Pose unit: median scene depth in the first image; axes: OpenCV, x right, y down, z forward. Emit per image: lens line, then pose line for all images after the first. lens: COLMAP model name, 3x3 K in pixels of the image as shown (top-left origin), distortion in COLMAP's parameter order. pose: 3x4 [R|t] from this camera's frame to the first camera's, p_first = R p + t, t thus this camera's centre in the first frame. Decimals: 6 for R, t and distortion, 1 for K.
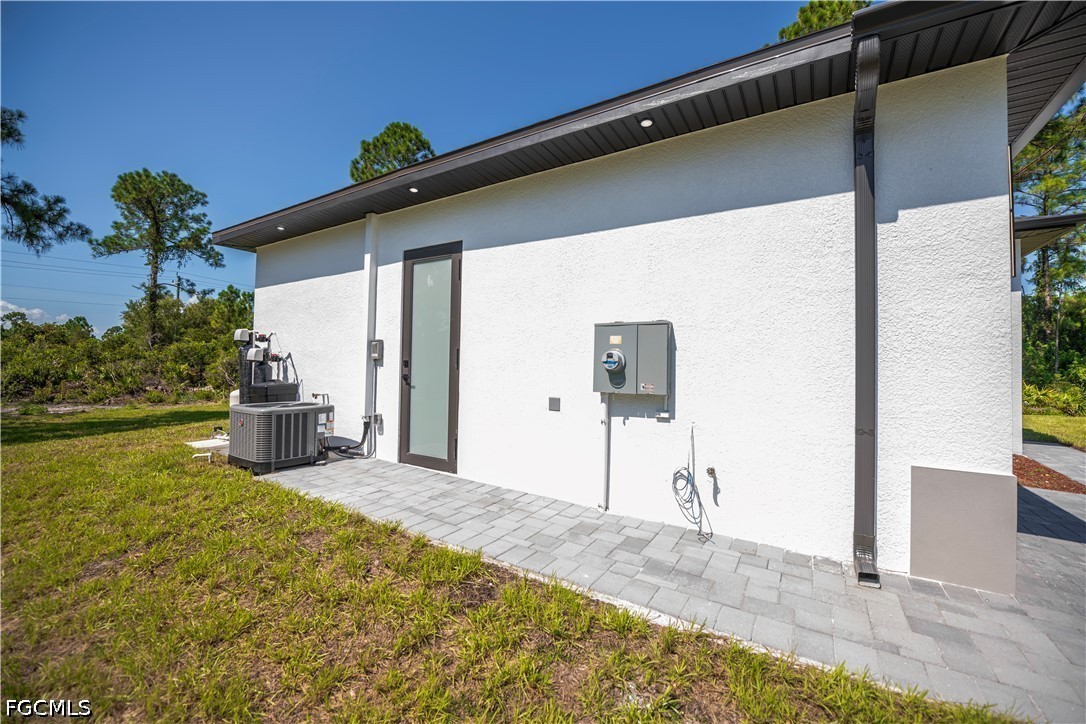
lens RADIAL K [[439.8, 0, 542.5], [0, 439.8, 360.5], [0, 0, 1]] dist [-0.022444, 0.000133]
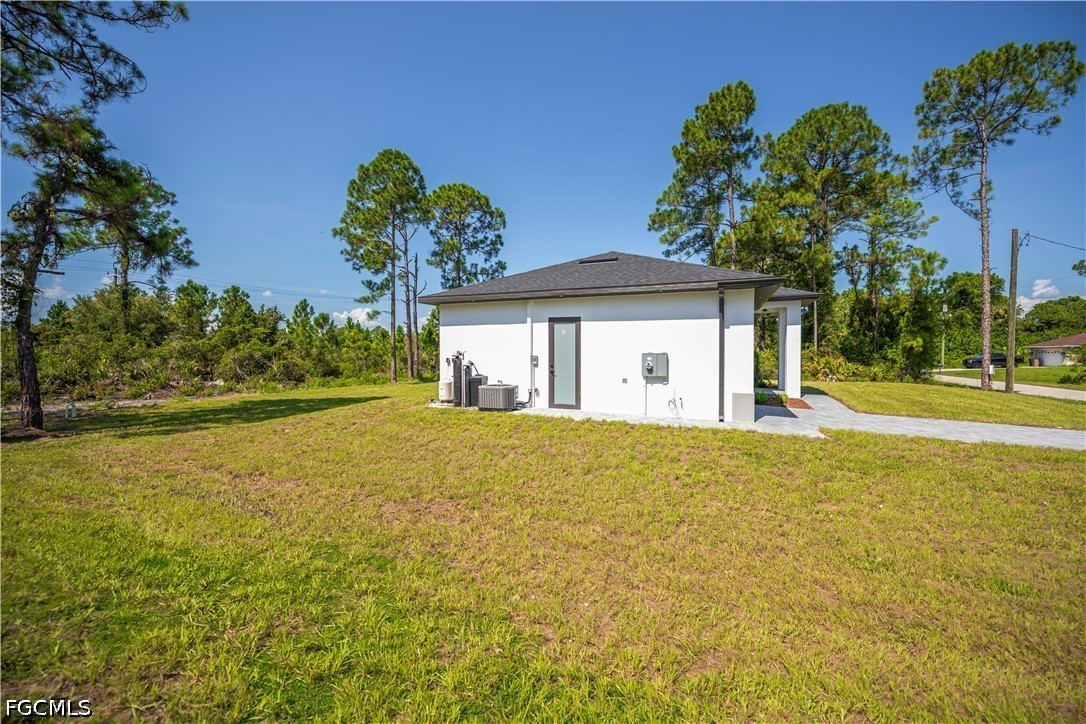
lens RADIAL K [[439.8, 0, 542.9], [0, 439.8, 360.3], [0, 0, 1]] dist [-0.022444, 0.000133]
pose [[0.986153, -0.023765, 0.164124, -0.736925], [0.017463, 0.999058, 0.039736, -0.118039], [-0.164914, -0.036319, 0.985639, -1.304653]]
